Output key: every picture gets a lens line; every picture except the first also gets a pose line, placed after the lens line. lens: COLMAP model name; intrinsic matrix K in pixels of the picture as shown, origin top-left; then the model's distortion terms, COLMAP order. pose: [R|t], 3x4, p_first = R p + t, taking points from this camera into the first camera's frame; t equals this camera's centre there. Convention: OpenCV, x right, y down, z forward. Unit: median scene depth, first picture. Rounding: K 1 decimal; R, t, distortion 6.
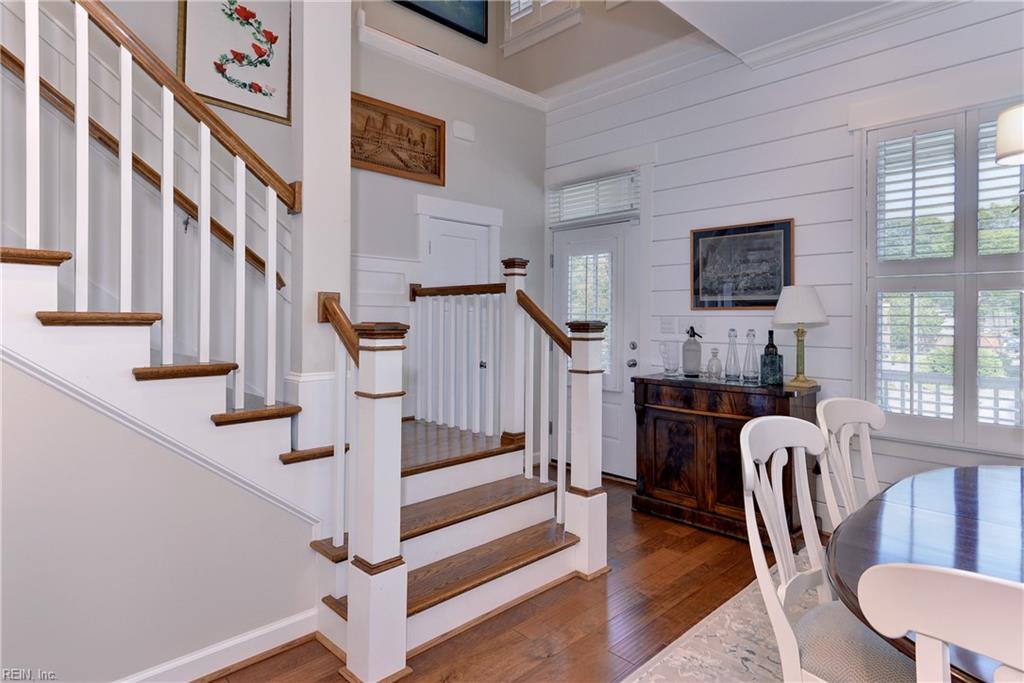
lens RADIAL K [[582.5, 0, 515.4], [0, 582.5, 325.1], [0, 0, 1]] dist [0.027902, -0.000171]
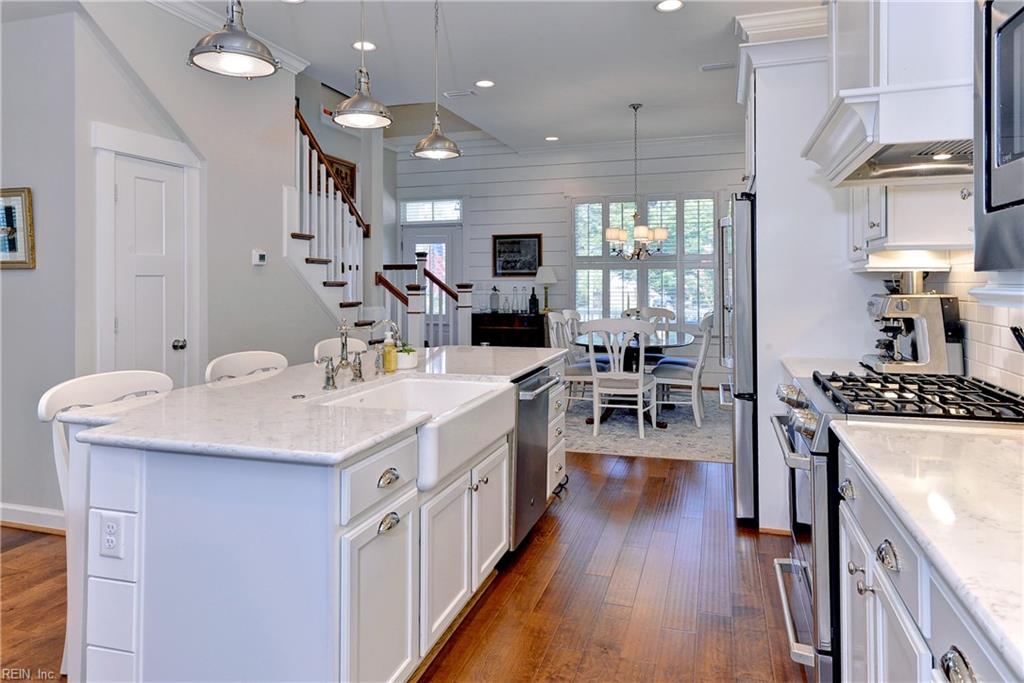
lens RADIAL K [[658.6, 0, 512.0], [0, 658.6, 341.5], [0, 0, 1]] dist [-0.001225, -0.000106]
pose [[0.884283, -0.050713, 0.464189, -0.724589], [0.012877, 0.996355, 0.084322, 0.002584], [-0.466774, -0.068587, 0.881713, -1.039099]]
